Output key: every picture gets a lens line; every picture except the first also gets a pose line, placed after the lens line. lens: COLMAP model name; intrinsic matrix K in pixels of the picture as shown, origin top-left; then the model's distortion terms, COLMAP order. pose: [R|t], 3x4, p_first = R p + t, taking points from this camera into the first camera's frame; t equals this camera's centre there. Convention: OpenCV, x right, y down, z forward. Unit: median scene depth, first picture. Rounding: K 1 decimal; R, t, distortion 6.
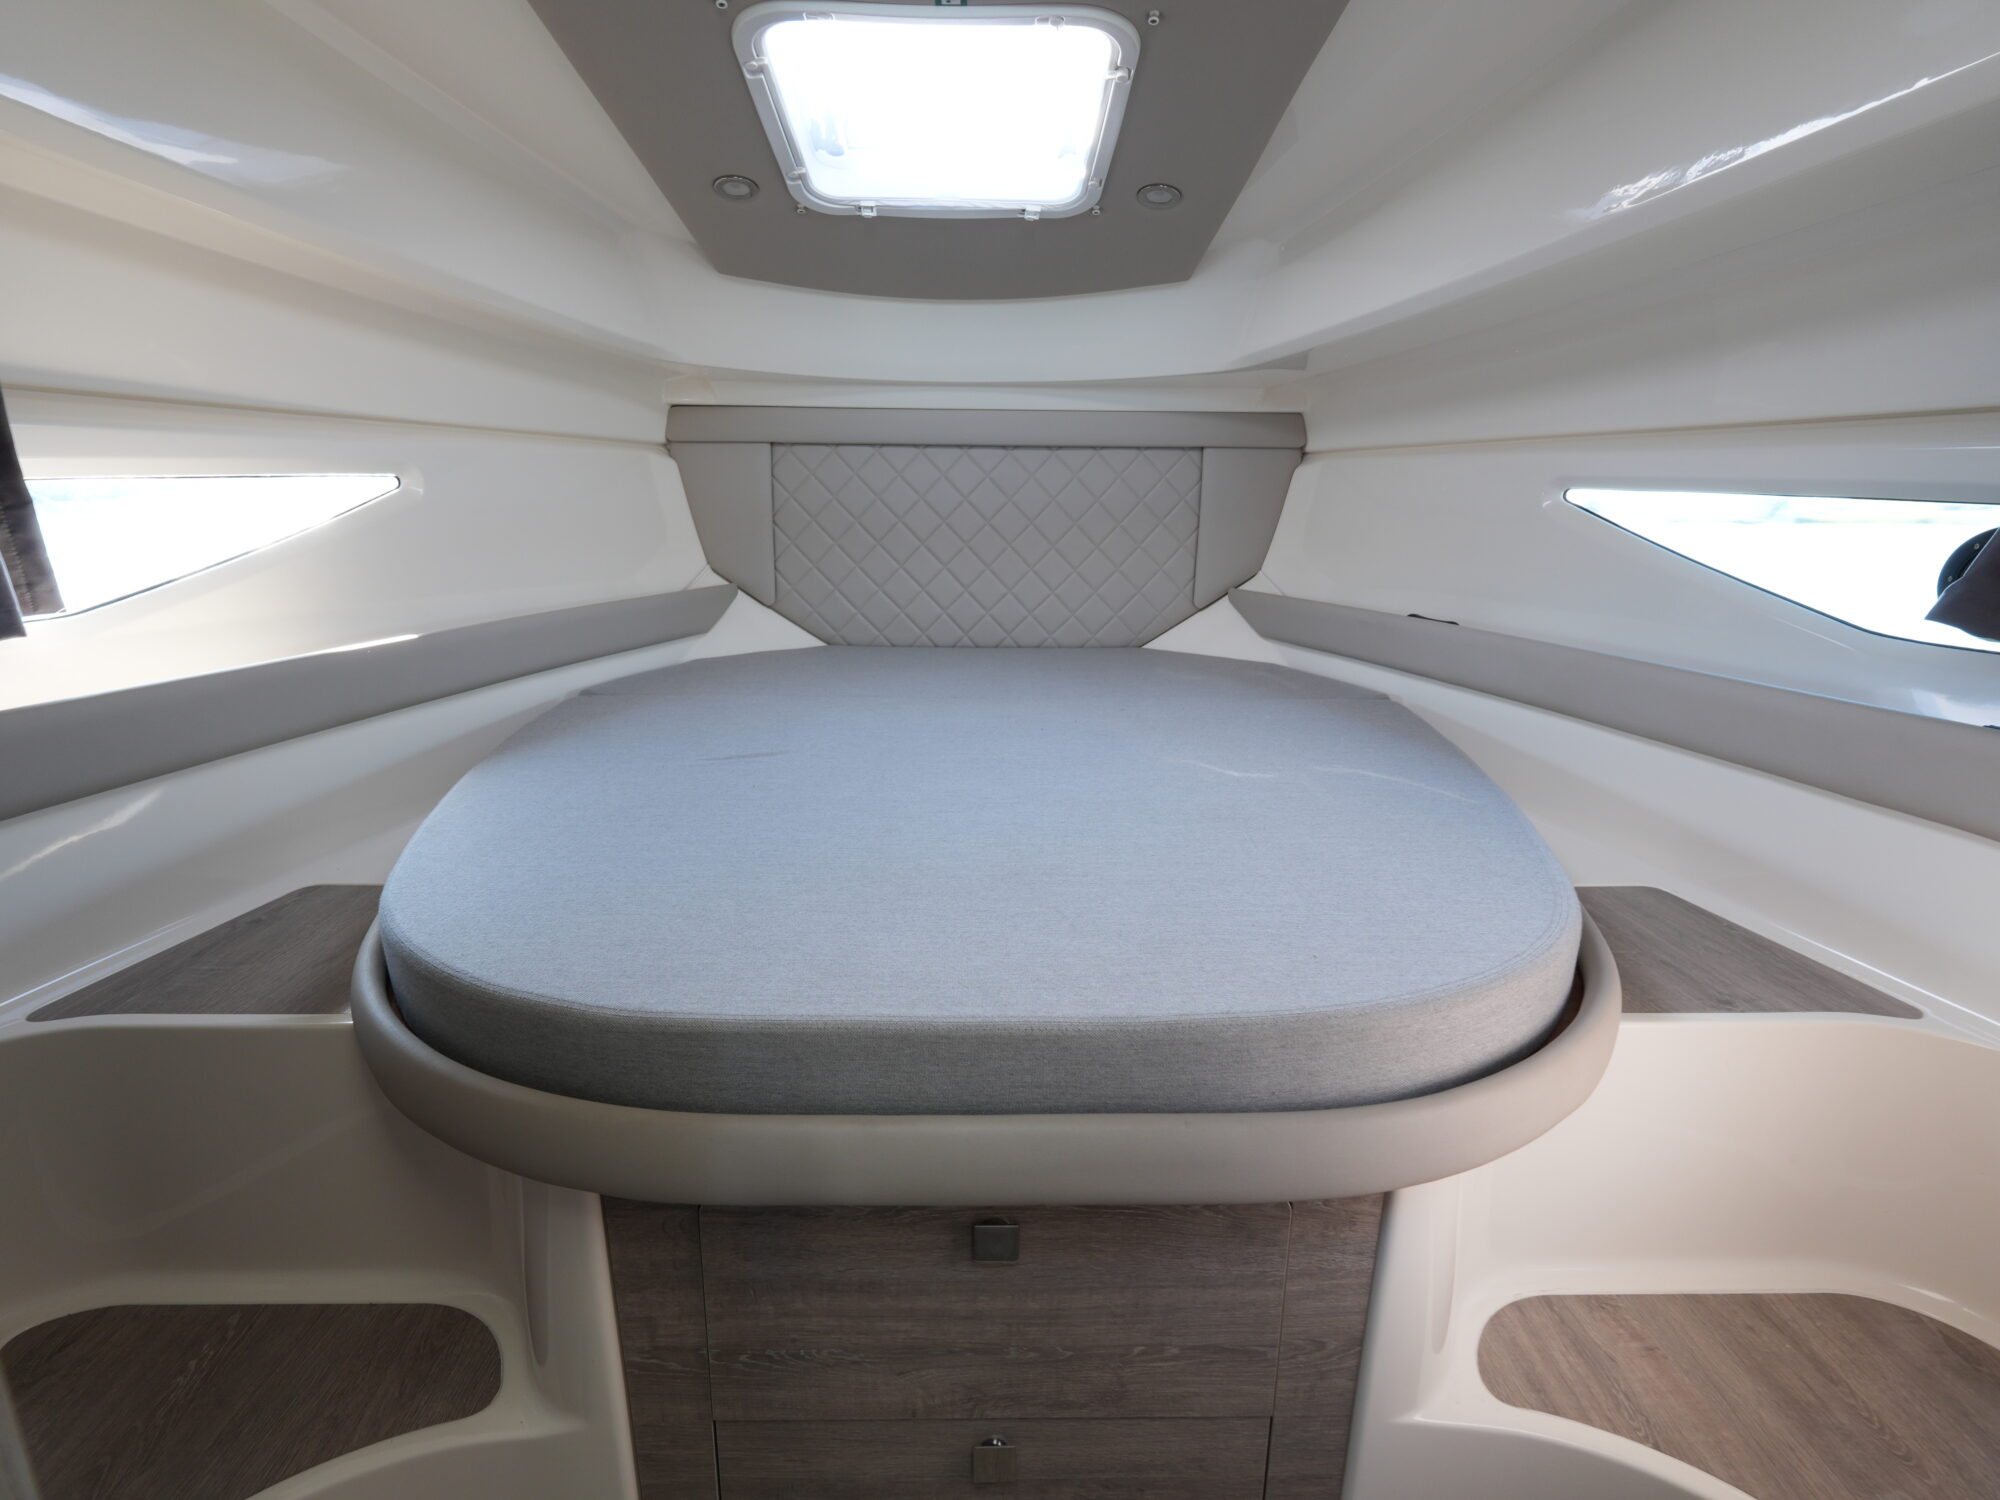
lens RADIAL K [[939.1, 0, 1001.2], [0, 939.1, 742.4], [0, 0, 1]] dist [-0.003343, 0.000761]
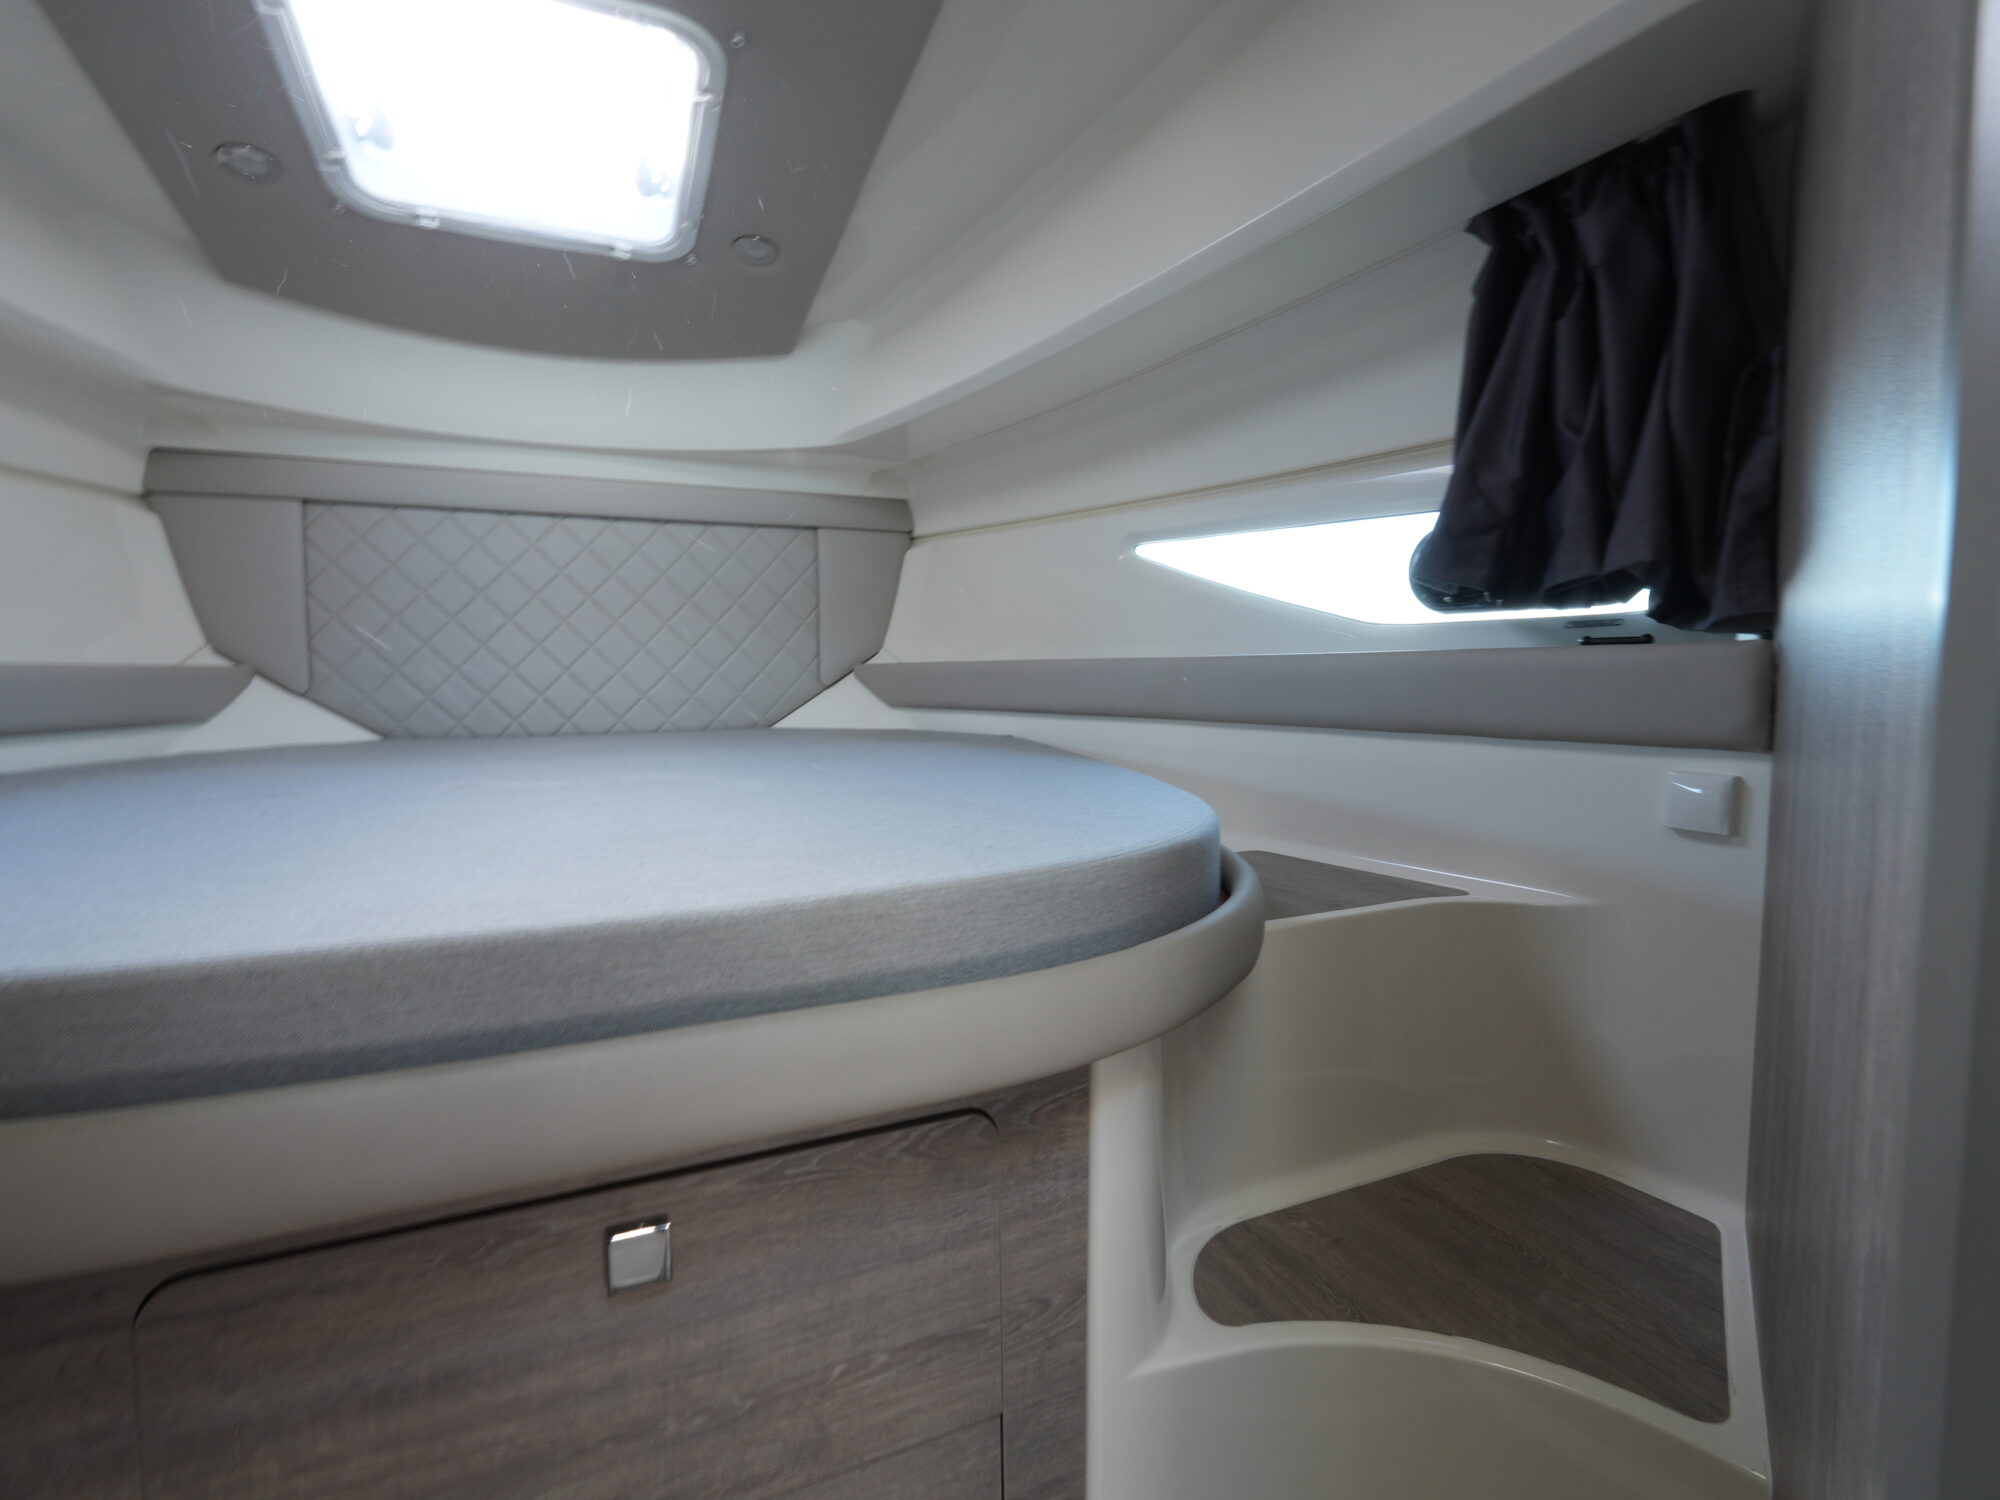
lens RADIAL K [[939.1, 0, 1001.2], [0, 939.1, 742.4], [0, 0, 1]] dist [-0.003343, 0.000761]
pose [[0.921544, -0.046590, 0.385469, -0.007172], [0.112043, 0.982451, -0.149118, 0.229139], [-0.371757, 0.180608, 0.910592, 0.114458]]
